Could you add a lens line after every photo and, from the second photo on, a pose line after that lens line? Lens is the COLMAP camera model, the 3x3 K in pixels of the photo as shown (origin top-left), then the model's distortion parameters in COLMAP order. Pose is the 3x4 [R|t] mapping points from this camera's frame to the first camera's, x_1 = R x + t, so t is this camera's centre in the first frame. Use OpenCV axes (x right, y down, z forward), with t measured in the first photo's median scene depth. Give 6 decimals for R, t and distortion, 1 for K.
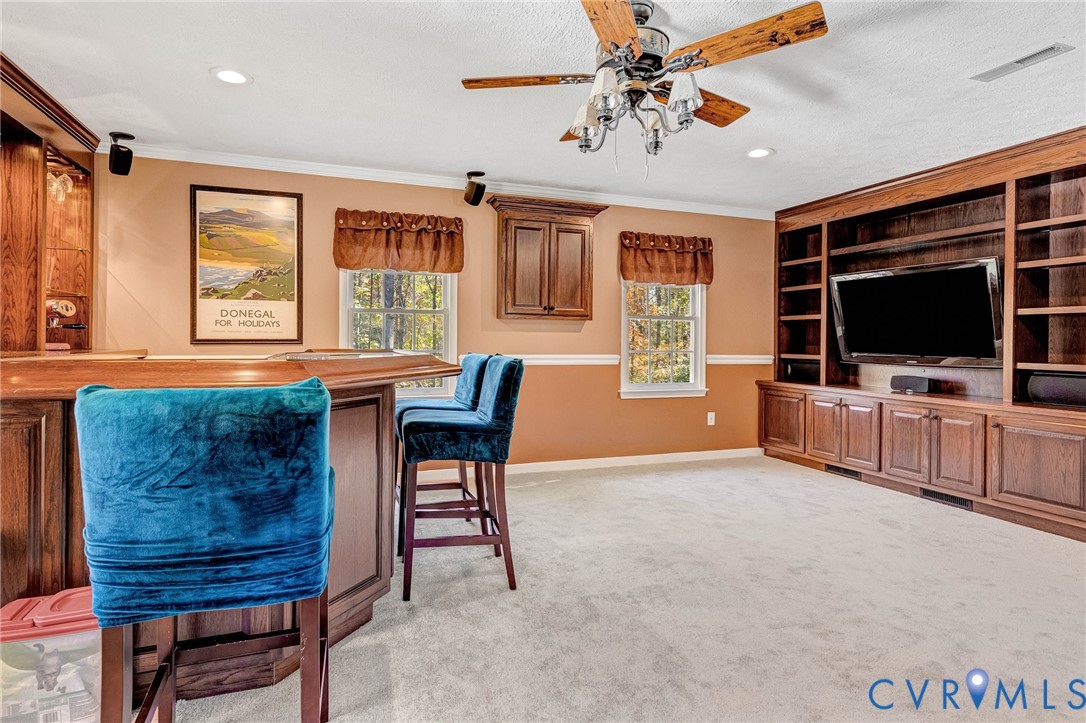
lens RADIAL K [[554.8, 0, 541.0], [0, 554.8, 342.6], [0, 0, 1]] dist [0.002385, 0.000139]
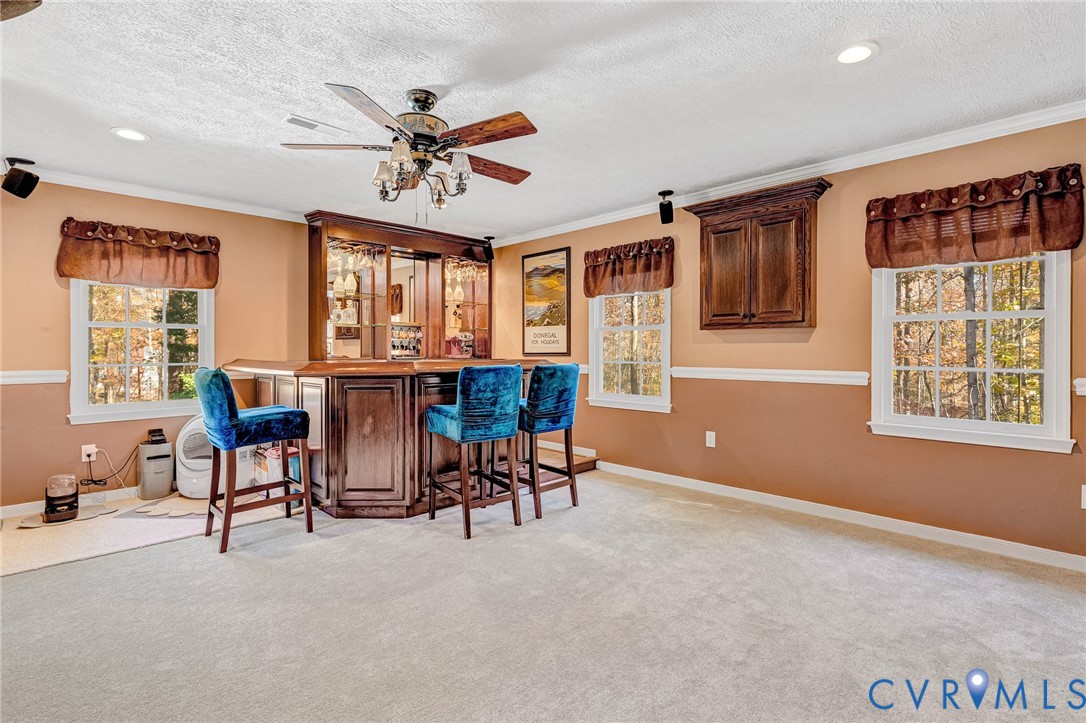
lens RADIAL K [[527.5, 0, 521.0], [0, 527.5, 352.3], [0, 0, 1]] dist [0.001773, 0.000365]
pose [[0.391138, -0.004002, -0.920323, 0.711340], [-0.001291, 0.999987, -0.004897, -0.000053], [0.920331, 0.003104, 0.391128, 0.376120]]
